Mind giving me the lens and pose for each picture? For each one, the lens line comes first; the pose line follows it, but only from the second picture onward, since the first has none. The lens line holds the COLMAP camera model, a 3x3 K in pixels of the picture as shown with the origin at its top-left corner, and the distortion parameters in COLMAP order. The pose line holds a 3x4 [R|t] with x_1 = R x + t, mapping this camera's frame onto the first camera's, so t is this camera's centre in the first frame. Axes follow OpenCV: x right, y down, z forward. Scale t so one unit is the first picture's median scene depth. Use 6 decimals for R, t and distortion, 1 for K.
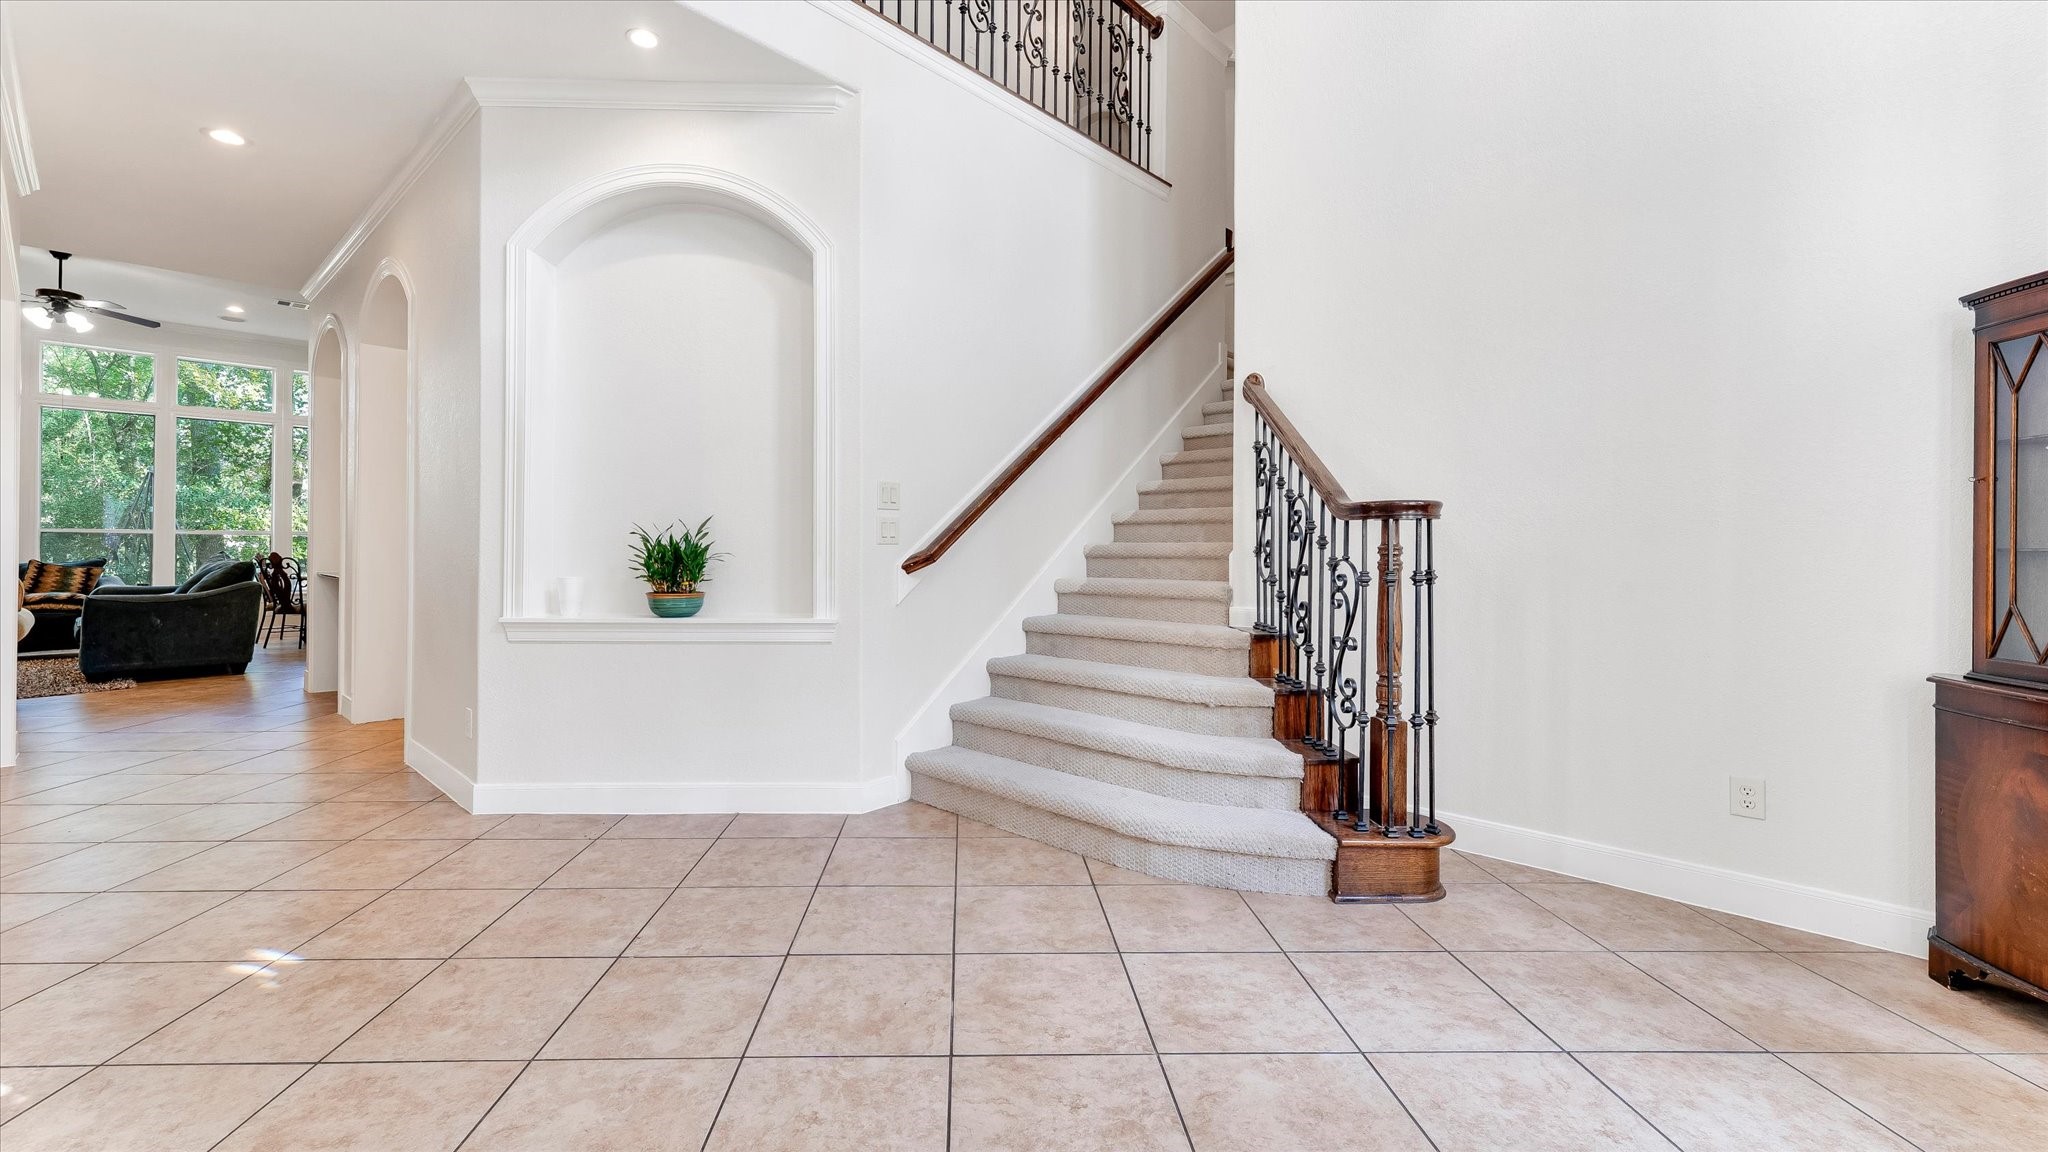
lens RADIAL K [[825.9, 0, 1024.0], [0, 825.9, 576.0], [0, 0, 1]] dist [0.012337, -0.000083]
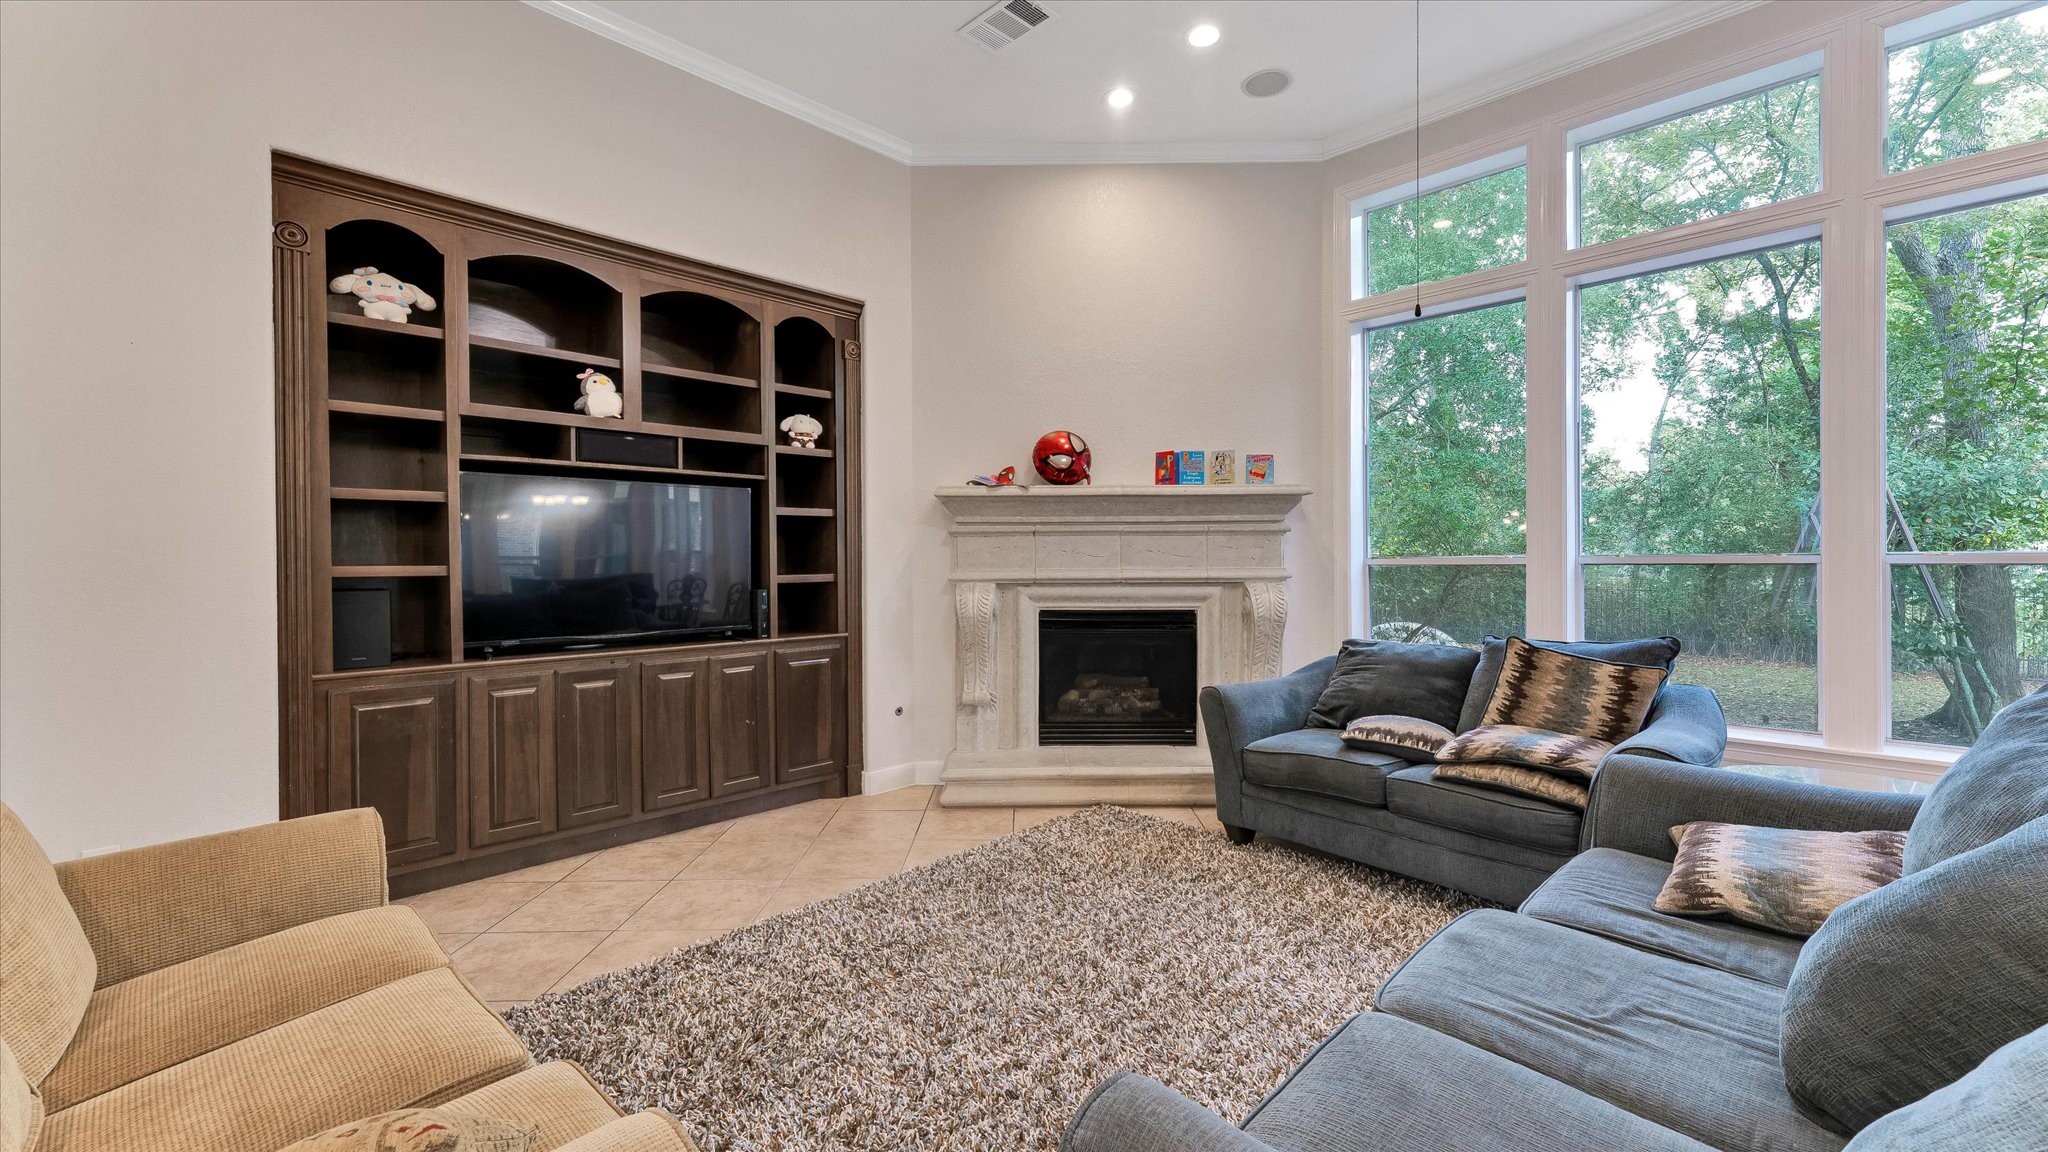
lens RADIAL K [[825.9, 0, 1024.0], [0, 825.9, 576.0], [0, 0, 1]] dist [0.012337, -0.000083]
pose [[-0.032705, 0.008009, -0.999433, -0.771045], [-0.038546, 0.999214, 0.009269, -0.040421], [0.998721, 0.038827, -0.032371, 0.766347]]
